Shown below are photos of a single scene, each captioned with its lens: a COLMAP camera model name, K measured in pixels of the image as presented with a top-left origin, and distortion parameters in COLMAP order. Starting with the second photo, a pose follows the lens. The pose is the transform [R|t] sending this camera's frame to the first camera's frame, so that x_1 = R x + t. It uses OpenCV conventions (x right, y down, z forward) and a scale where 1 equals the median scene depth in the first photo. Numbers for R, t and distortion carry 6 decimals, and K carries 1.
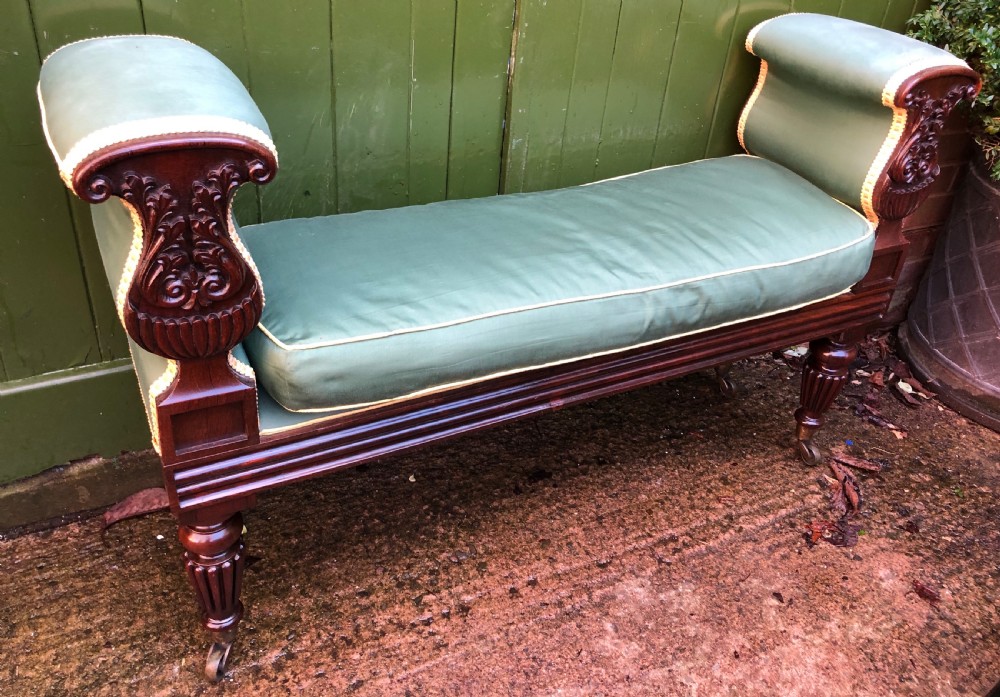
lens RADIAL K [[842.9, 0, 514.5], [0, 842.9, 306.3], [0, 0, 1]] dist [0.008117, 0.003626]
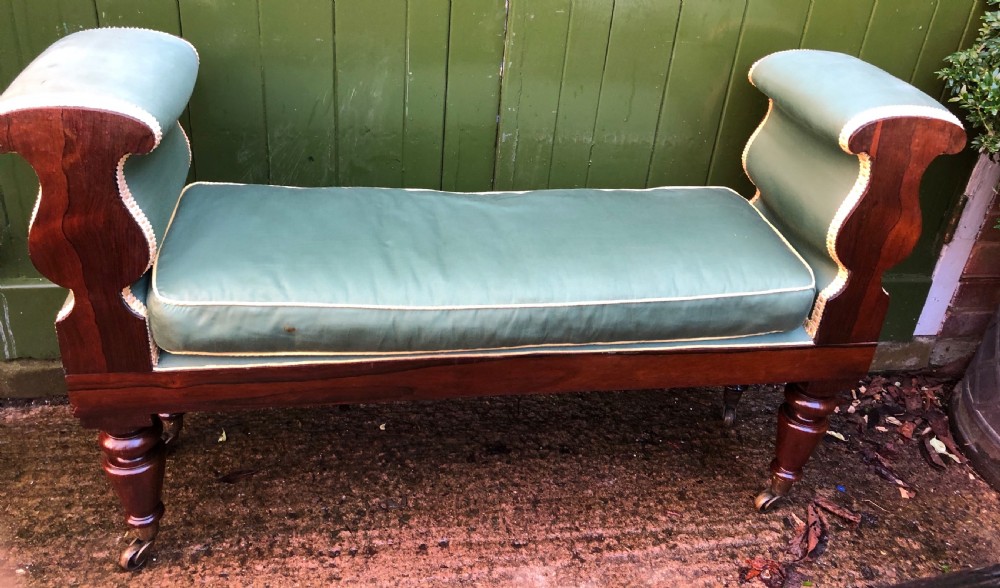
lens RADIAL K [[824.2, 0, 504.4], [0, 824.2, 210.1], [0, 0, 1]] dist [0.016076, -0.002580]
pose [[0.951911, 0.132639, -0.276174, 0.328102], [-0.158692, 0.984541, -0.074130, -0.020566], [0.262072, 0.114392, 0.958245, -0.020139]]
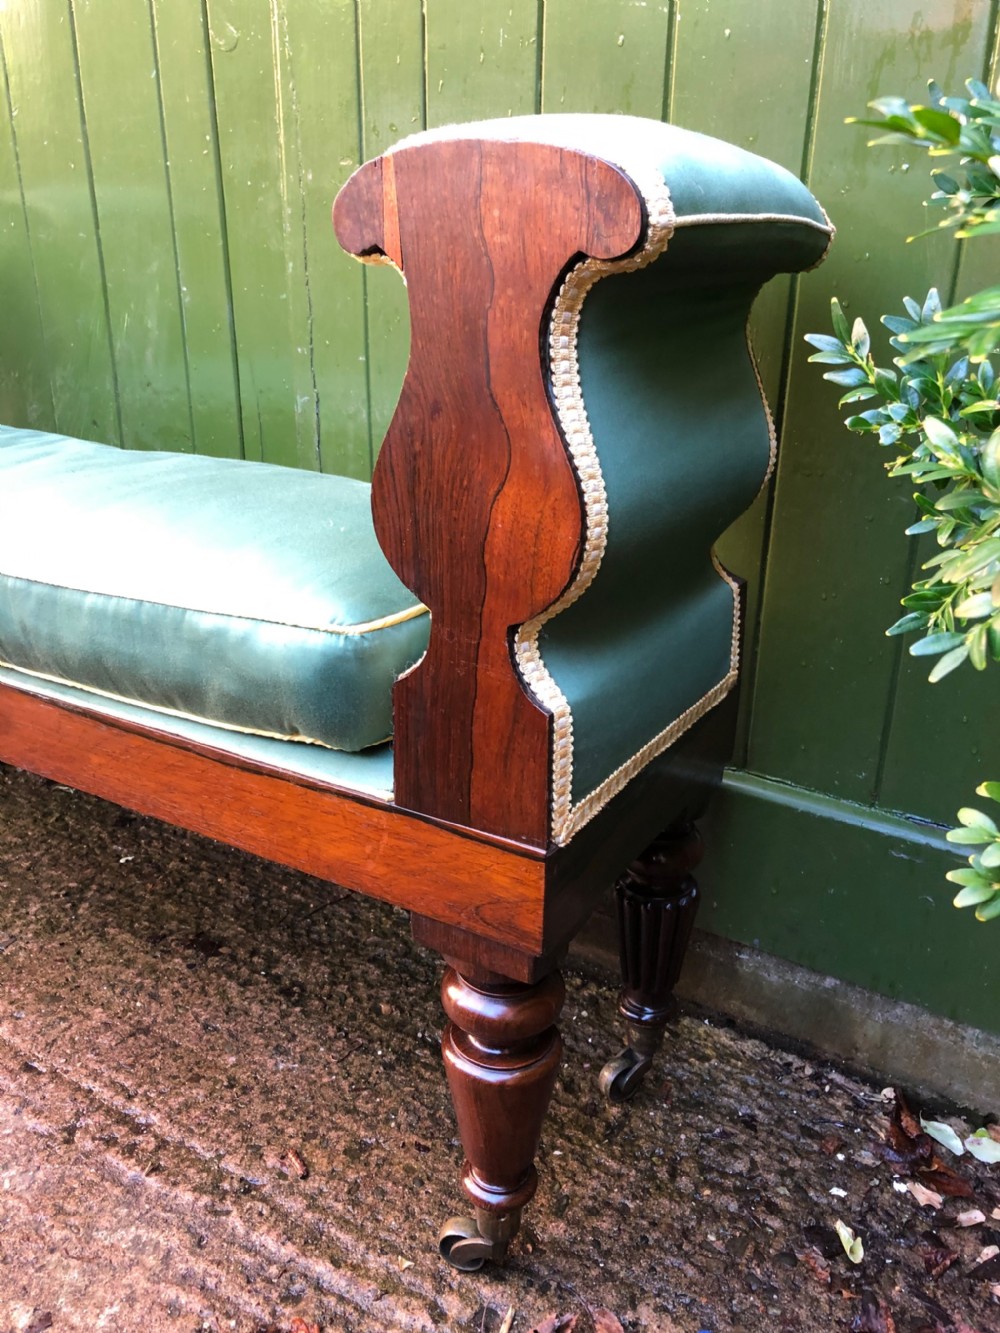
lens RADIAL K [[1098.9, 0, 496.7], [0, 1098.9, 651.1], [0, 0, 1]] dist [0.009030, 0.005970]
pose [[0.523216, 0.218398, -0.823739, 0.862581], [-0.413389, 0.910307, -0.021223, -0.069243], [0.745221, 0.351629, 0.566571, 0.743679]]
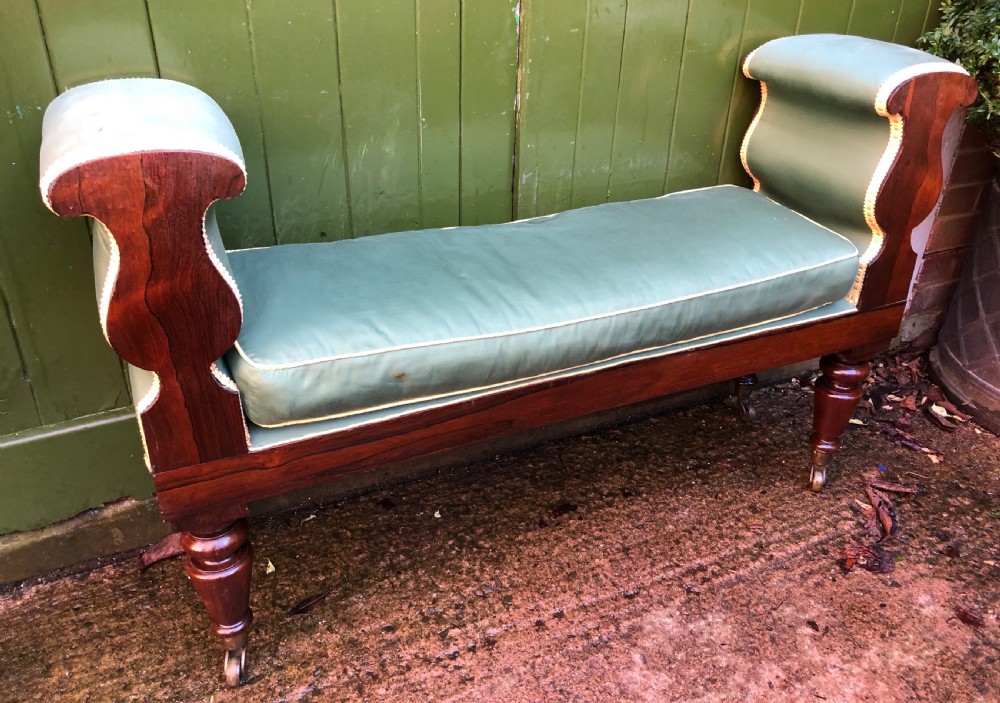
lens RADIAL K [[823.0, 0, 504.8], [0, 823.0, 323.6], [0, 0, 1]] dist [0.009282, 0.006419]
pose [[0.997554, -0.039876, -0.057409, 0.027670], [0.037341, 0.998307, -0.044586, 0.027003], [0.059089, 0.042334, 0.997355, 0.016426]]
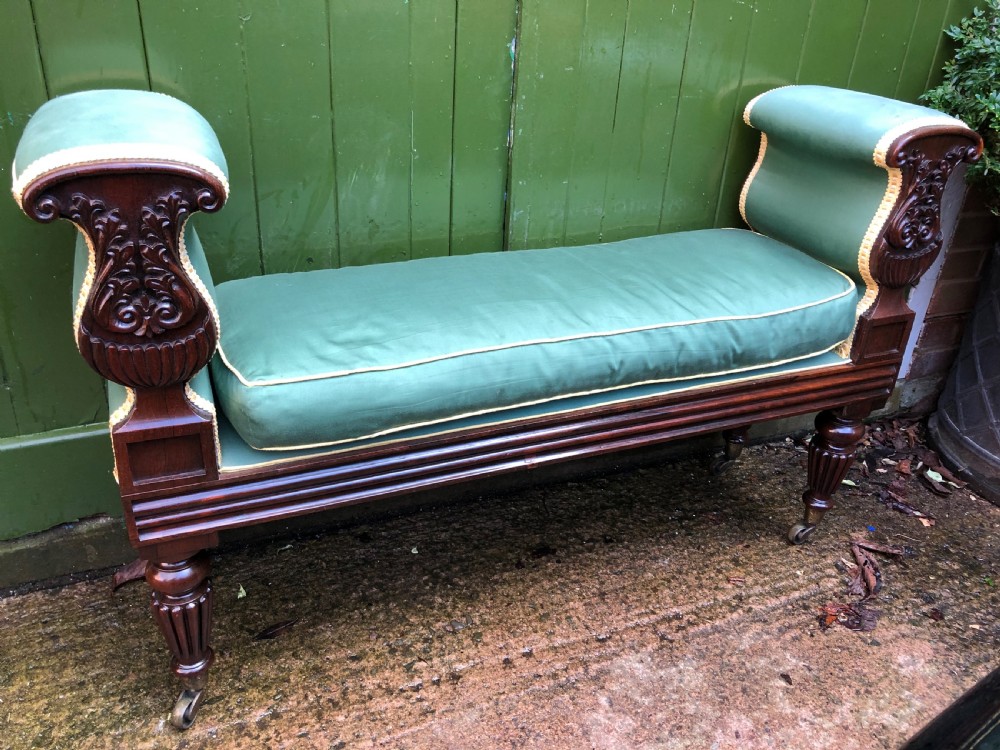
lens RADIAL K [[824.4, 0, 505.9], [0, 824.4, 370.1], [0, 0, 1]] dist [0.009030, 0.005970]
pose [[0.996904, 0.003392, -0.078552, 0.071116], [-0.009336, 0.997108, -0.075427, 0.072907], [0.078069, 0.075926, 0.994053, 0.024186]]
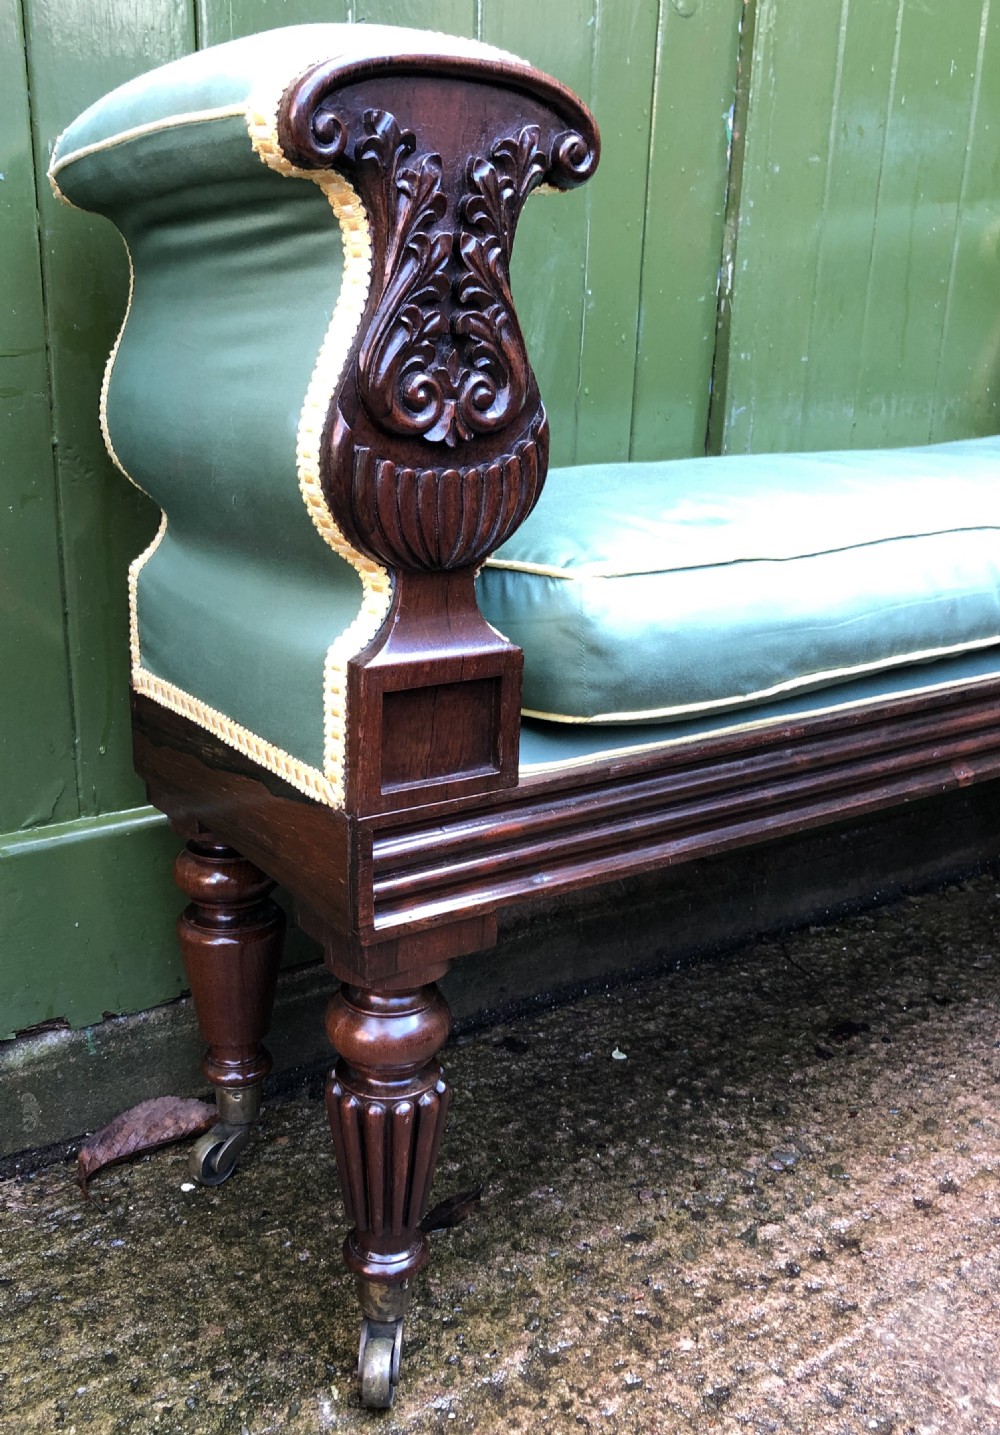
lens RADIAL K [[1328.5, 0, 406.7], [0, 1328.5, 723.4], [0, 0, 1]] dist [0.012537, 0.000000]
pose [[0.993132, -0.103326, 0.054894, -0.314302], [0.113865, 0.961443, -0.250326, 0.227273], [-0.026912, 0.254857, 0.966604, 0.182903]]
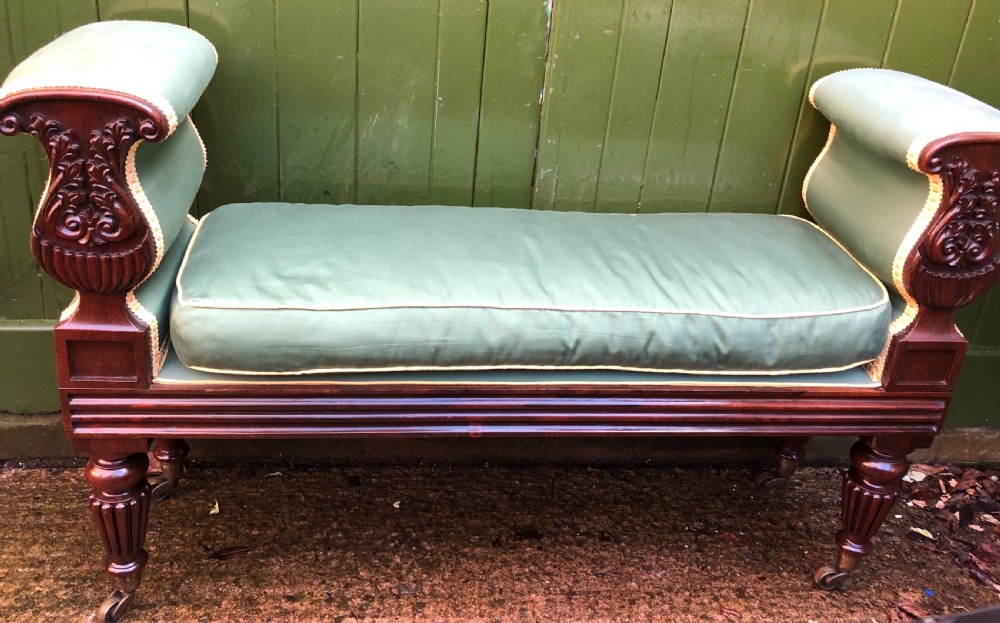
lens RADIAL K [[918.9, 0, 511.4], [0, 918.9, 247.6], [0, 0, 1]] dist [0.014647, 0.000000]
pose [[0.940217, 0.133580, -0.313287, 0.329693], [-0.182824, 0.974059, -0.133359, 0.041503], [0.287346, 0.182663, 0.940248, 0.003225]]
